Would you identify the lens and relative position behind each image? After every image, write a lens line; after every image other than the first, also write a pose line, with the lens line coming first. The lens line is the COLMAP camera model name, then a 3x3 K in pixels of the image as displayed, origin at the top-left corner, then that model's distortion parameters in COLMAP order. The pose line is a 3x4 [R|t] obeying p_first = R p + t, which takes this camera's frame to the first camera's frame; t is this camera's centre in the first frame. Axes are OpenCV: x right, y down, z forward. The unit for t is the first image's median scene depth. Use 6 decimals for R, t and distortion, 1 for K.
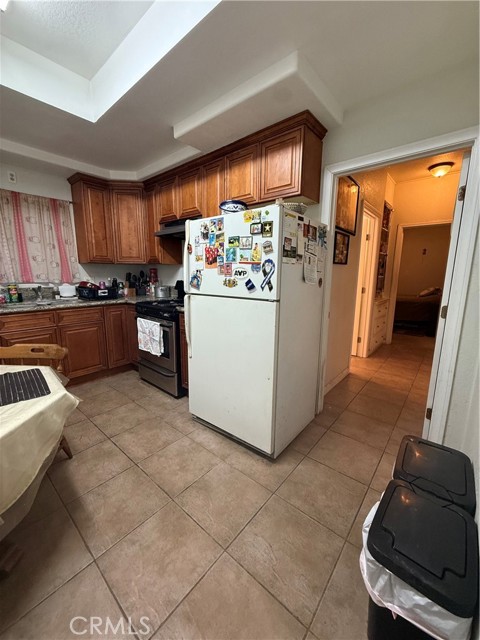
lens RADIAL K [[255.8, 0, 239.3], [0, 255.8, 318.2], [0, 0, 1]] dist [-0.000140, 0.000039]
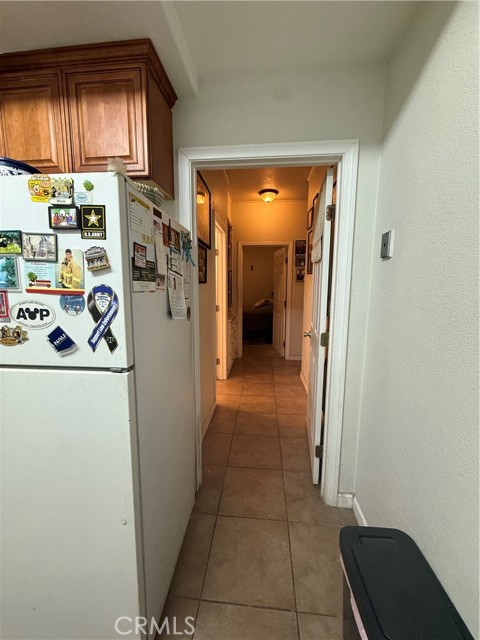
lens RADIAL K [[255.8, 0, 239.3], [0, 255.8, 318.2], [0, 0, 1]] dist [-0.000140, 0.000039]
pose [[0.820620, -0.078218, 0.566097, 0.042724], [0.101541, 0.994784, -0.009745, -0.118376], [-0.562381, 0.065479, 0.824281, 0.399000]]
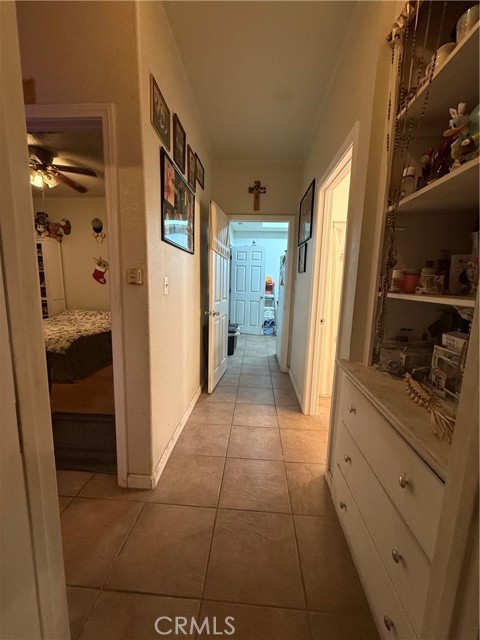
lens RADIAL K [[255.8, 0, 239.3], [0, 255.8, 318.2], [0, 0, 1]] dist [-0.000140, 0.000039]
pose [[-0.802948, 0.057751, -0.593245, 1.850967], [-0.137478, 0.950516, 0.278604, -0.426407], [0.579978, 0.305262, -0.755275, 2.520616]]
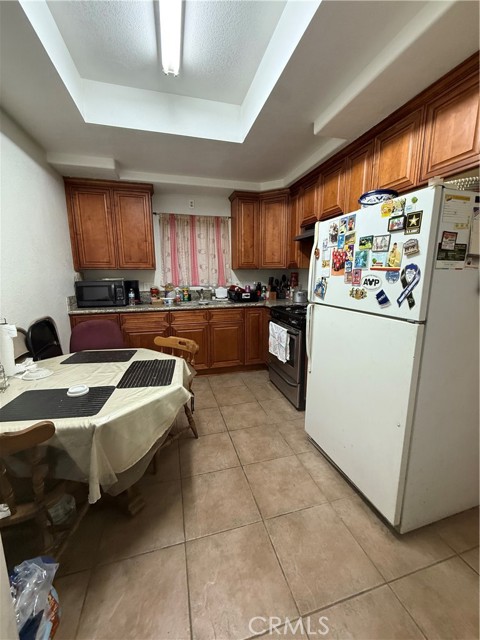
lens RADIAL K [[255.8, 0, 239.3], [0, 255.8, 318.2], [0, 0, 1]] dist [-0.000140, 0.000039]
pose [[0.829411, 0.084322, -0.552238, 0.103685], [-0.085413, 0.996061, 0.023807, -0.045479], [0.552070, 0.027422, 0.833346, 0.110424]]
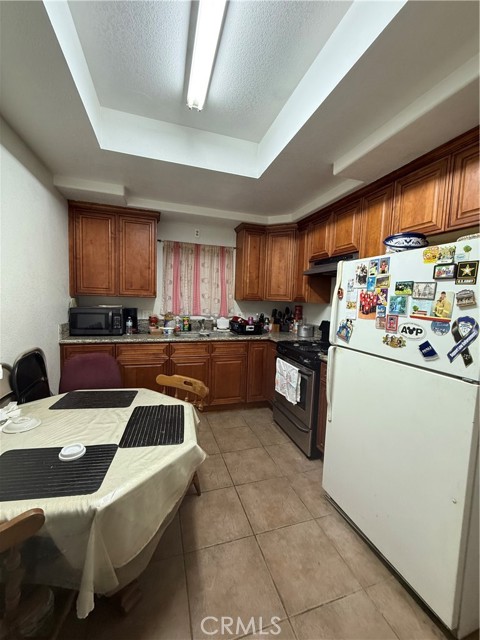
lens RADIAL K [[255.8, 0, 239.3], [0, 255.8, 318.2], [0, 0, 1]] dist [-0.000140, 0.000039]
pose [[0.850253, 0.061656, -0.522751, -0.031615], [-0.119008, 0.989918, -0.076810, -0.090681], [0.512744, 0.127519, 0.849018, 0.121749]]
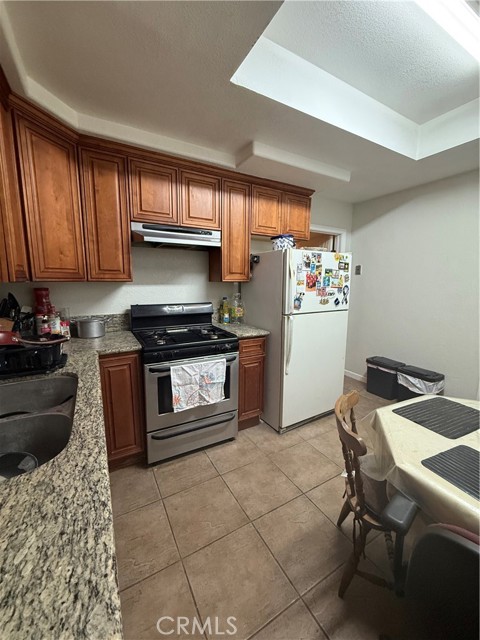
lens RADIAL K [[255.8, 0, 239.3], [0, 255.8, 318.2], [0, 0, 1]] dist [-0.000140, 0.000039]
pose [[0.340580, -0.146112, 0.928793, -1.415533], [0.157421, 0.982768, 0.096878, -0.244529], [-0.926943, 0.113217, 0.357712, 0.906127]]
